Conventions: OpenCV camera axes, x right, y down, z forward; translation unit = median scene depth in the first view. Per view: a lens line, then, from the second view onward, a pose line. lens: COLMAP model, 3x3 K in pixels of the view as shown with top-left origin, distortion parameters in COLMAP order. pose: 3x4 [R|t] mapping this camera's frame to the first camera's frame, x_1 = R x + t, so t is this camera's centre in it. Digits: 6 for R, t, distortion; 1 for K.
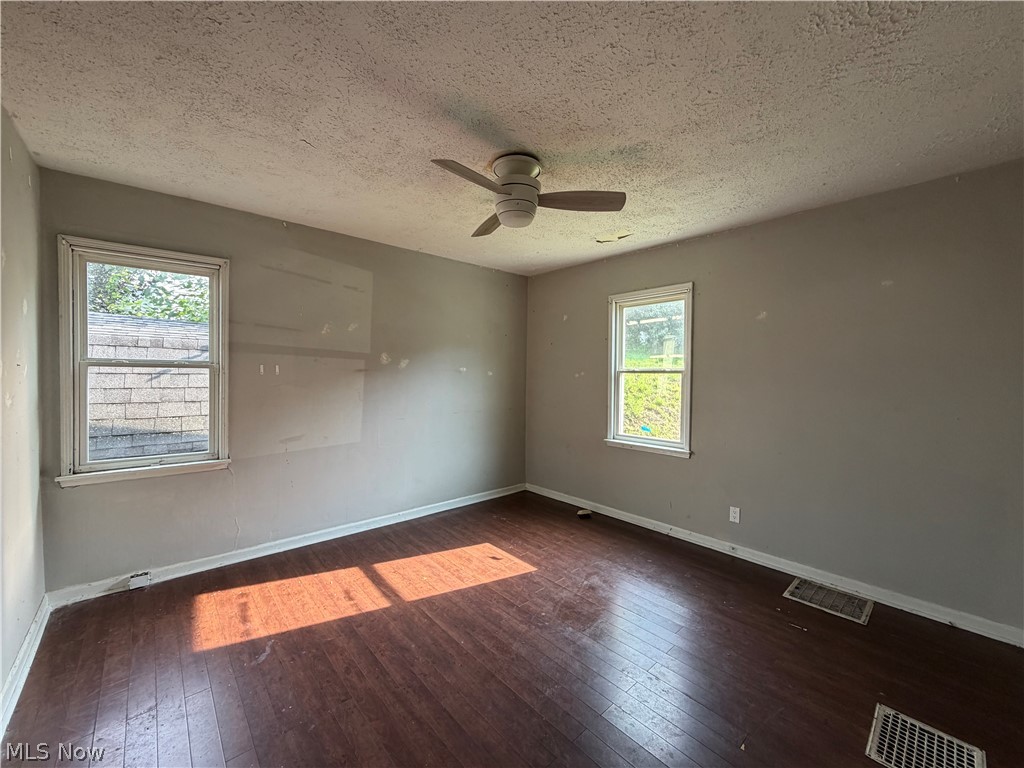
lens RADIAL K [[412.3, 0, 516.0], [0, 412.3, 376.7], [0, 0, 1]] dist [0.011949, 0.000405]
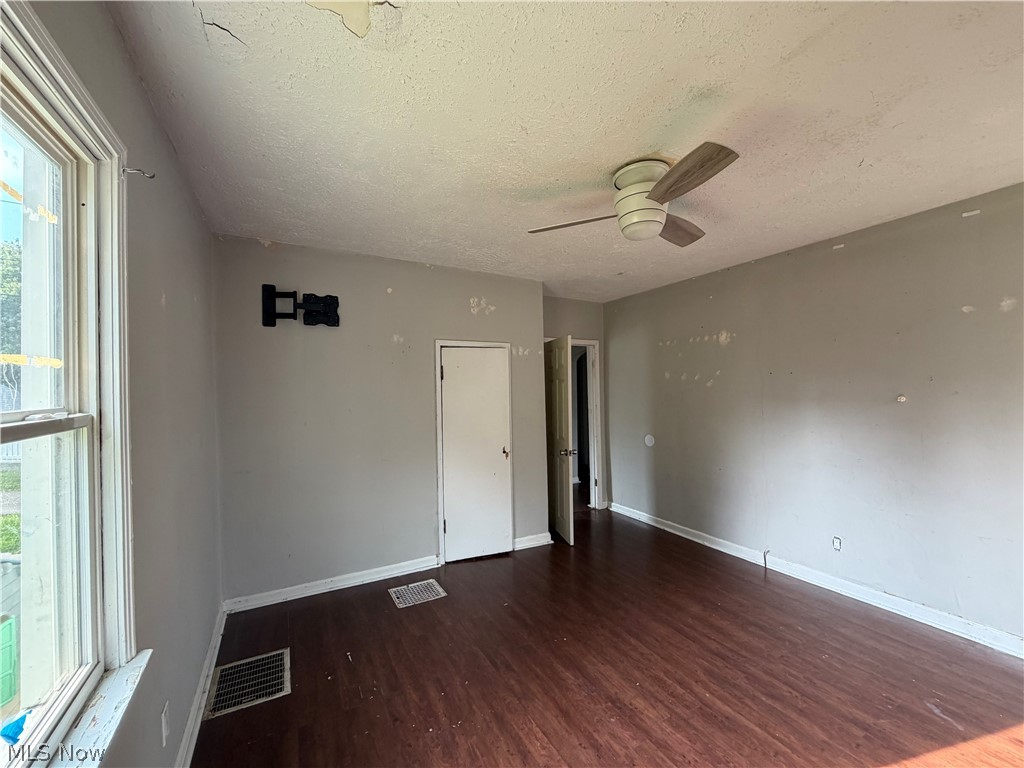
lens RADIAL K [[412.3, 0, 512.0], [0, 412.3, 382.6], [0, 0, 1]] dist [0.011949, 0.000405]
pose [[-0.972008, 0.012289, 0.234627, 0.064503], [0.013860, 0.999891, 0.005048, -0.057641], [-0.234539, 0.008158, -0.972072, 1.938556]]
